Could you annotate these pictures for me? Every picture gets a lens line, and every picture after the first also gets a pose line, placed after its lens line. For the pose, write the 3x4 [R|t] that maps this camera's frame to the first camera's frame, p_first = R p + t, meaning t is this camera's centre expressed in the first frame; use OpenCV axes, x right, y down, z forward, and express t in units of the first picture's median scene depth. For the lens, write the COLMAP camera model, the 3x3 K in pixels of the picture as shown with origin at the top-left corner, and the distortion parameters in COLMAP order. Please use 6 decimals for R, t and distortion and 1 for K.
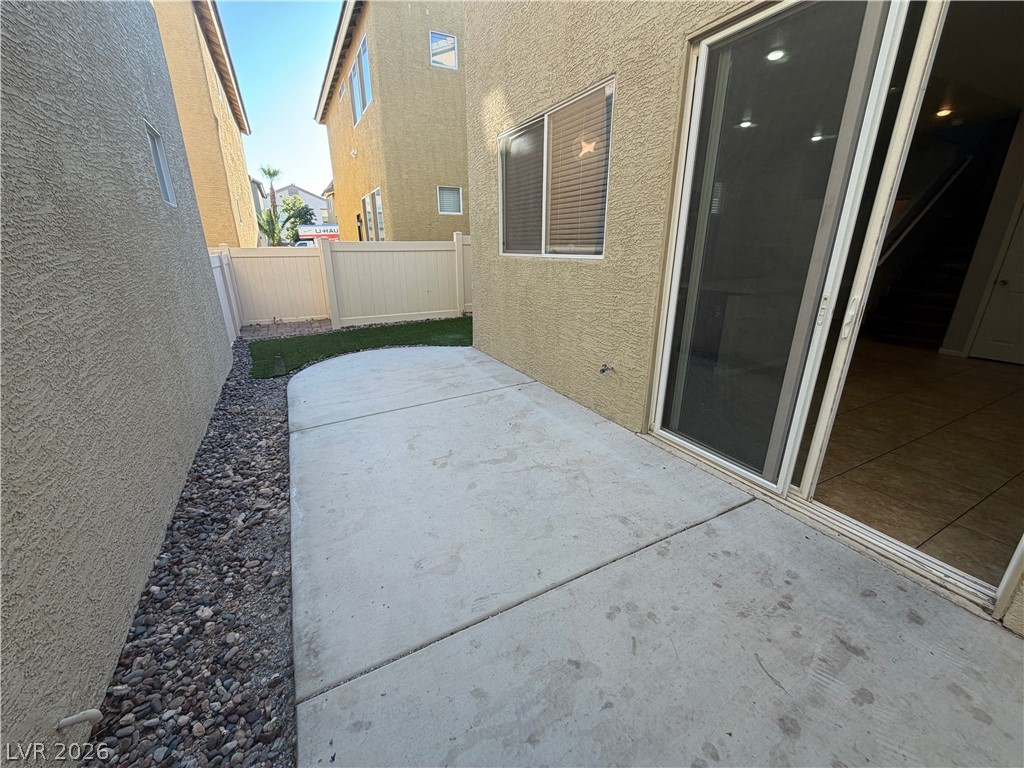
lens RADIAL K [[407.7, 0, 510.2], [0, 407.7, 383.0], [0, 0, 1]] dist [0.000613, -0.000281]
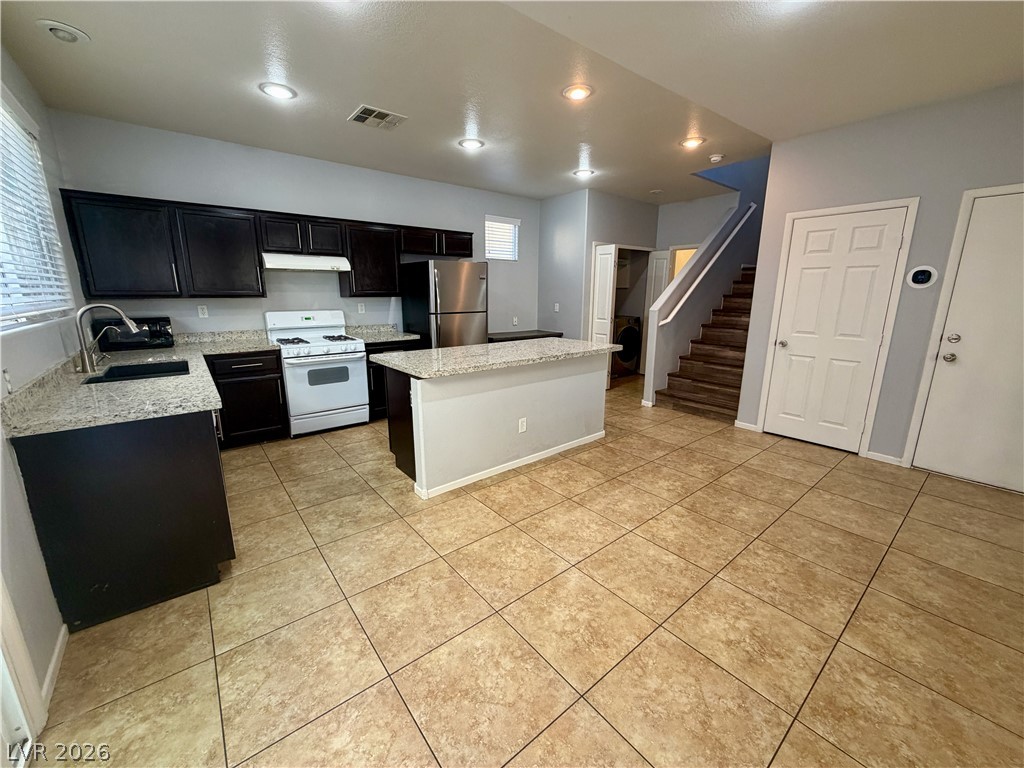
lens RADIAL K [[407.7, 0, 510.2], [0, 407.7, 383.0], [0, 0, 1]] dist [0.000613, -0.000281]
pose [[0.981111, -0.038364, 0.189604, 0.547245], [0.057396, 0.993732, -0.095931, -0.129410], [-0.184735, 0.105002, 0.977163, 0.326804]]
